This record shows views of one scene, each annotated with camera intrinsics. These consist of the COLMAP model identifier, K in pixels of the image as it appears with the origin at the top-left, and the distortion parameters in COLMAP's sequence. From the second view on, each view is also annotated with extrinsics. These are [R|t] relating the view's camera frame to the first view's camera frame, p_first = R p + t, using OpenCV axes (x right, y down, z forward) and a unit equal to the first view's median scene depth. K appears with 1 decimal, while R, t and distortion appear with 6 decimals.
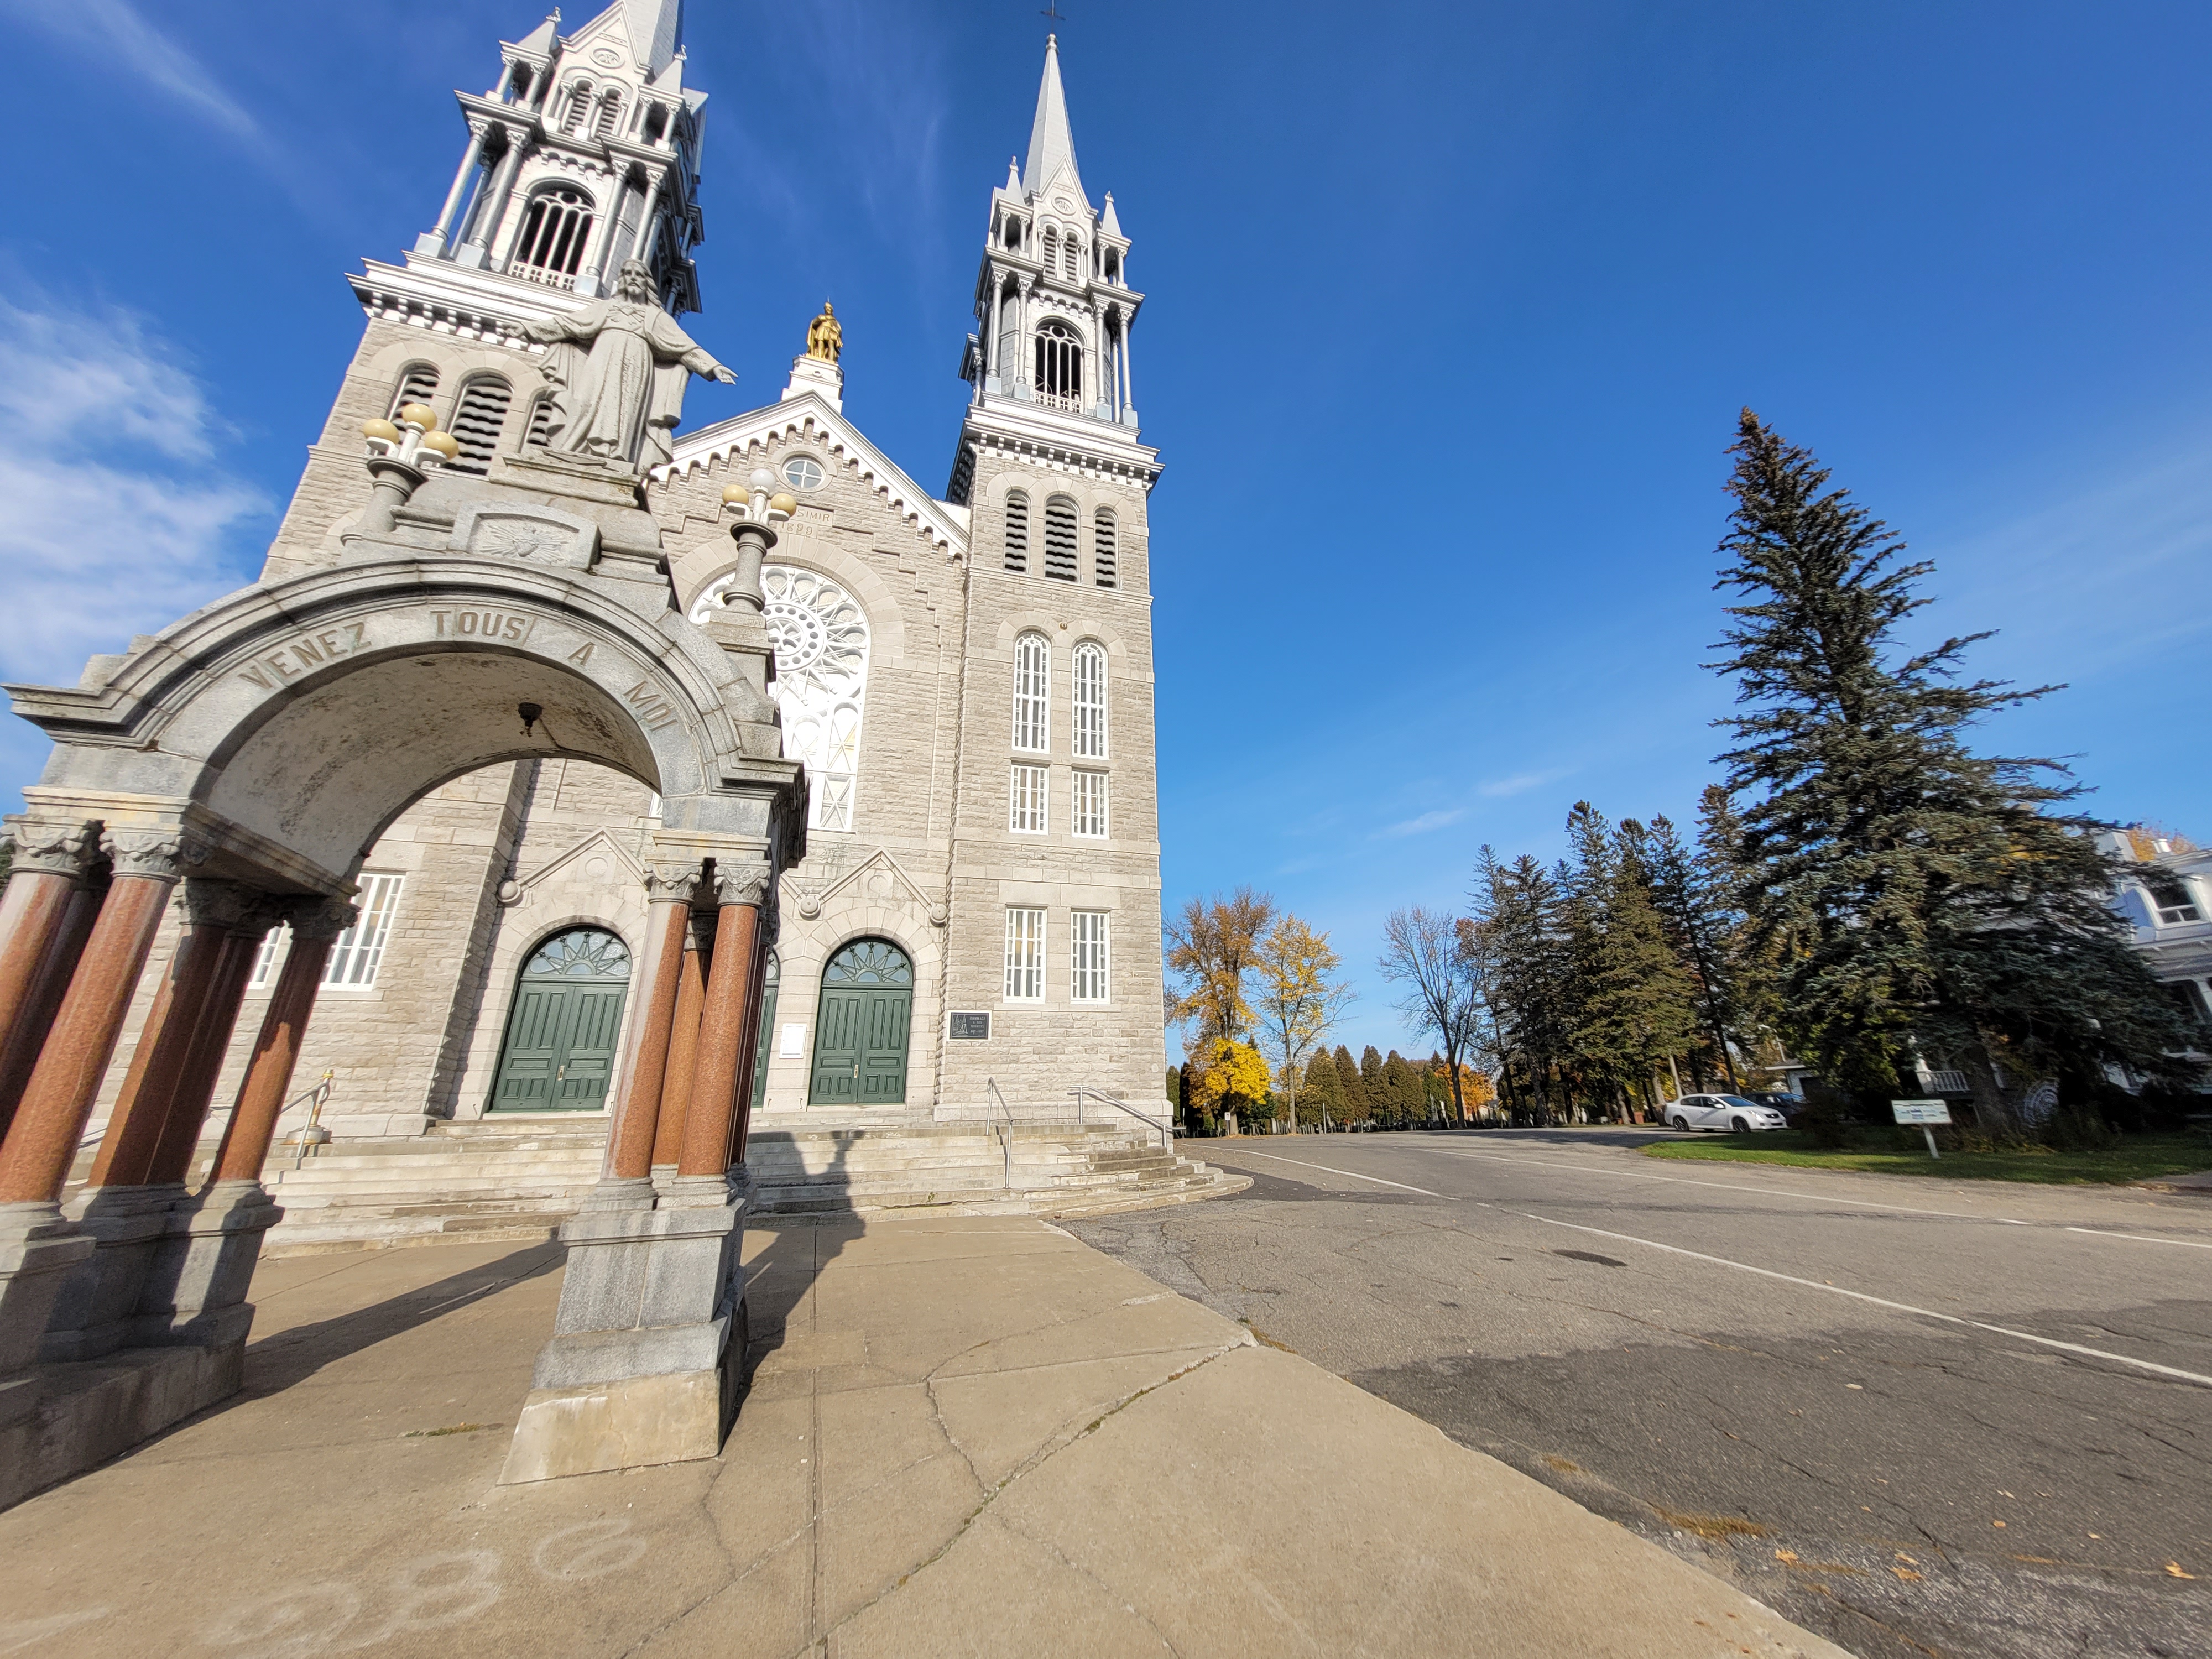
lens RADIAL K [[864.9, 0, 1139.3], [0, 864.9, 771.1], [0, 0, 1]] dist [0.003077, -0.000723]
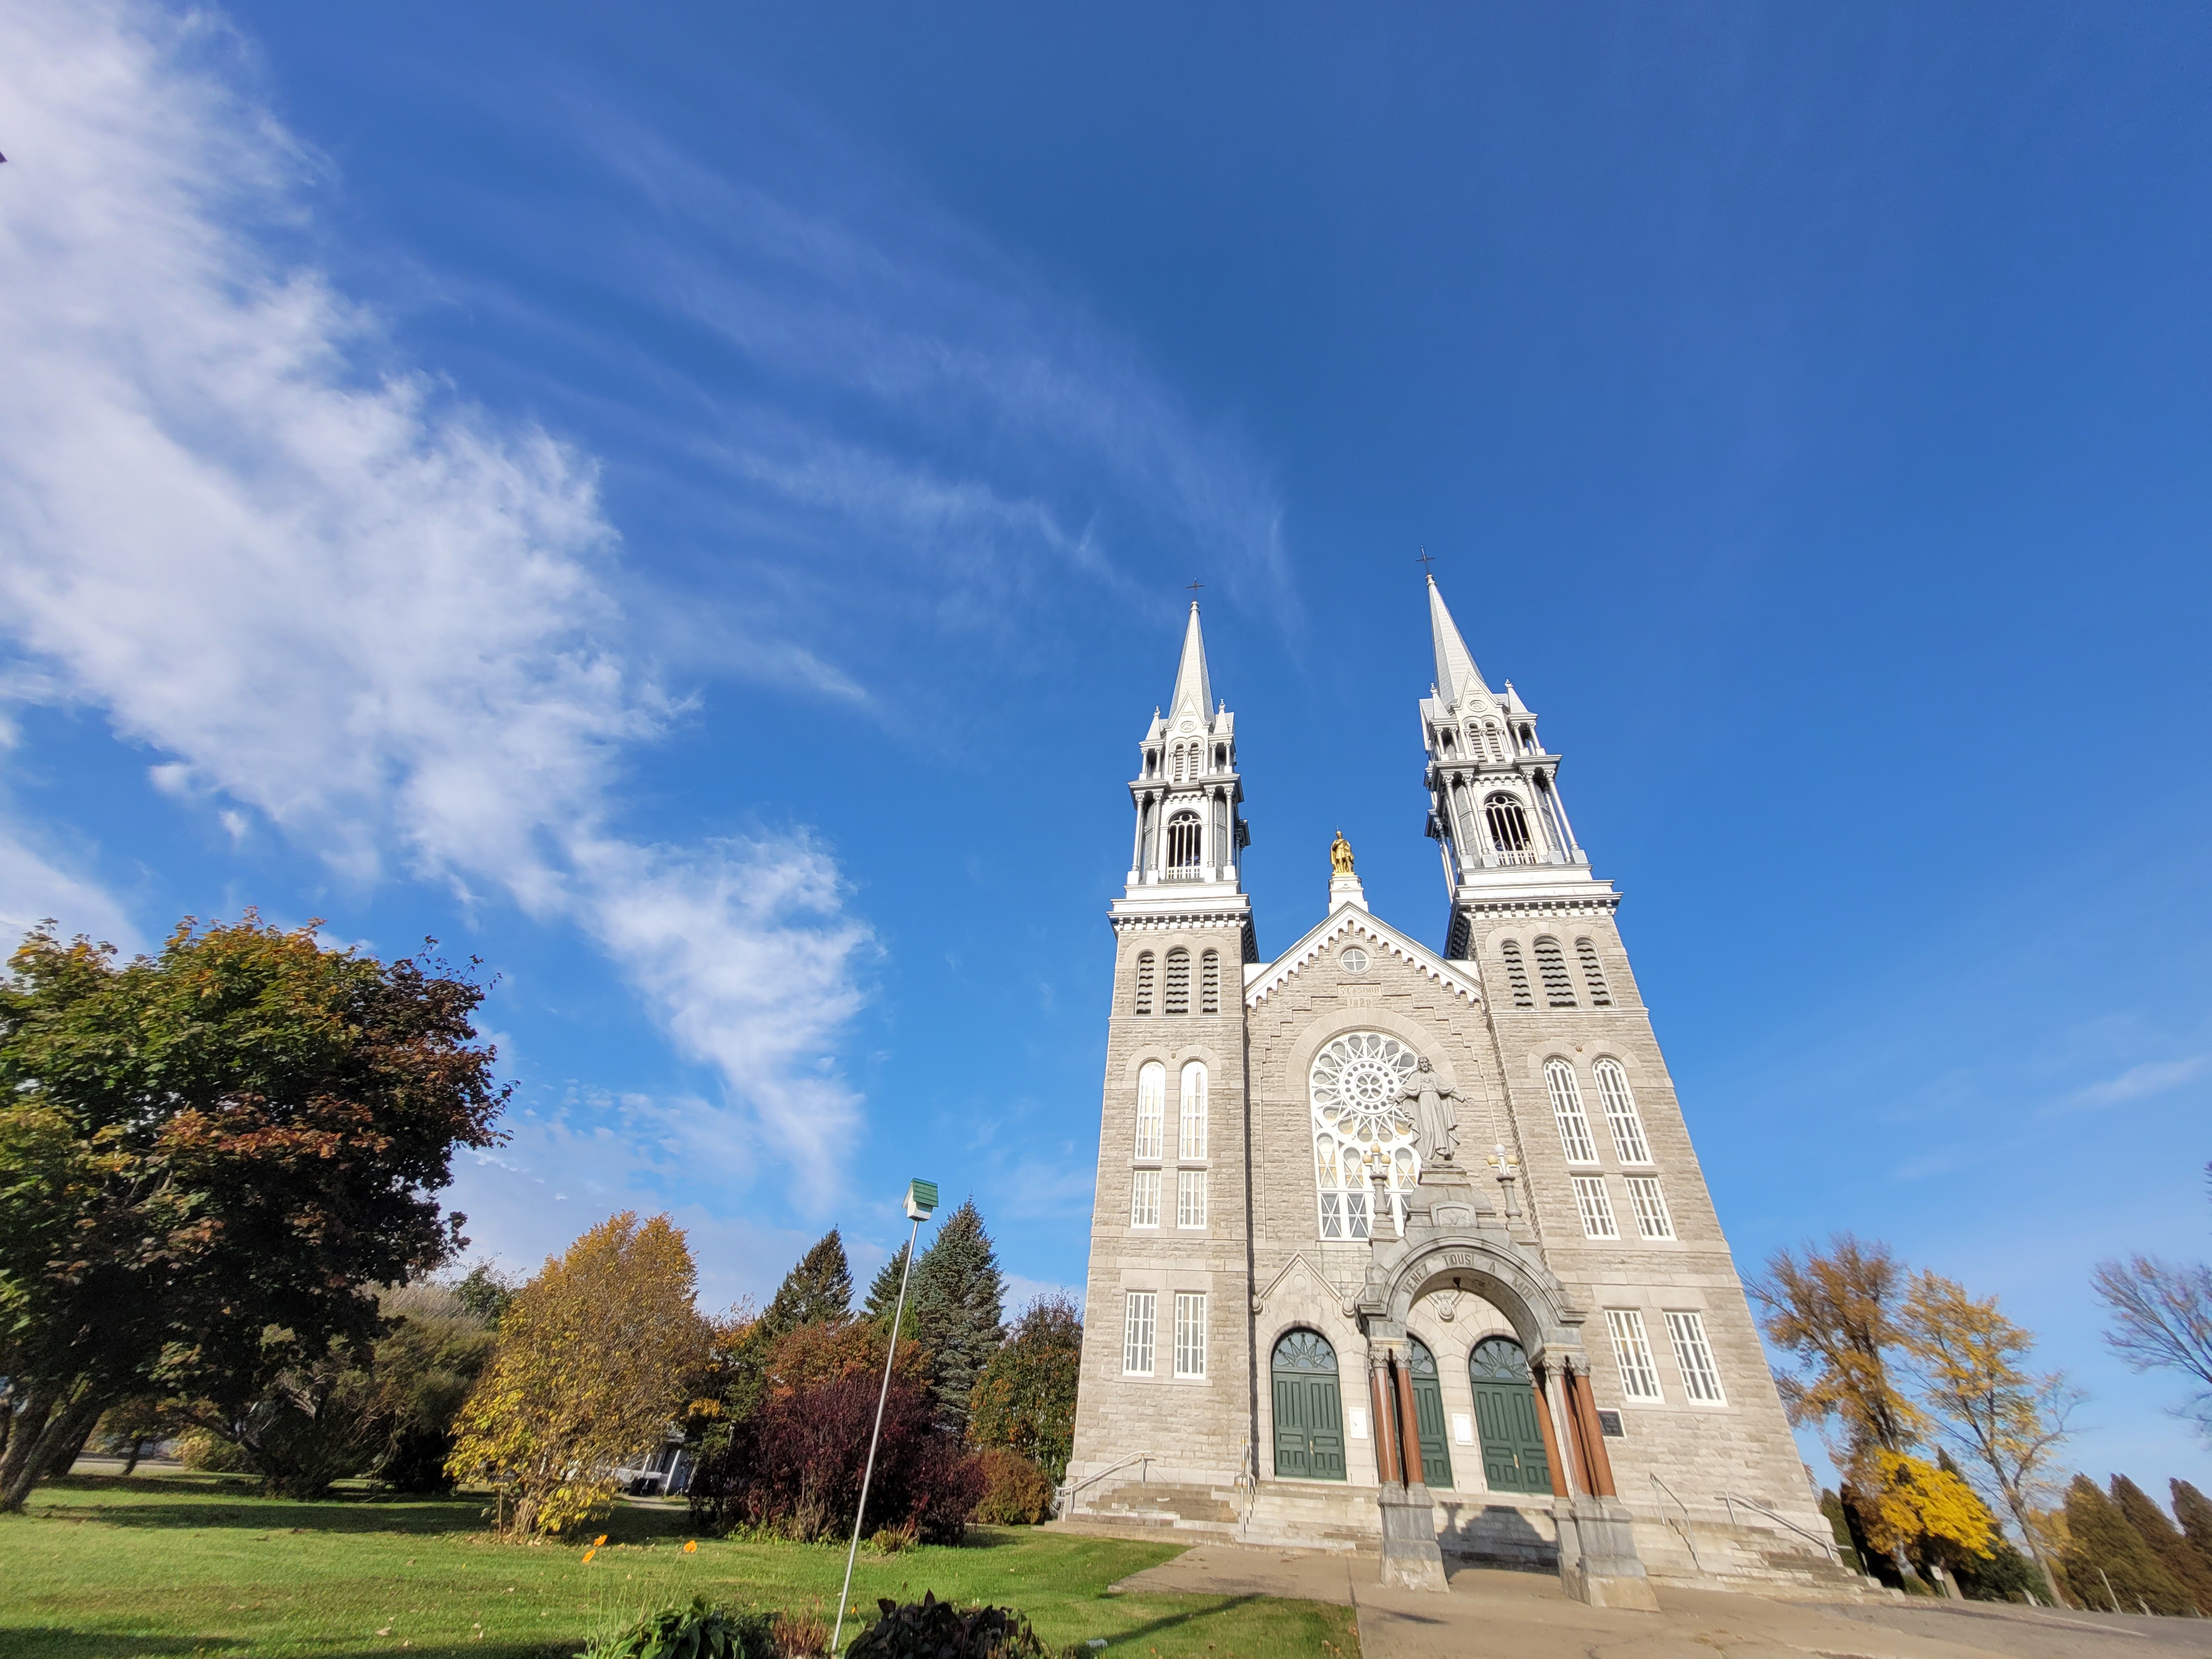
lens RADIAL K [[864.9, 0, 1139.3], [0, 864.9, 771.1], [0, 0, 1]] dist [0.003077, -0.000723]
pose [[0.869188, -0.262673, -0.418947, -0.008293], [0.104996, 0.925962, -0.362727, -0.148892], [0.483207, 0.271290, 0.832414, -0.476756]]
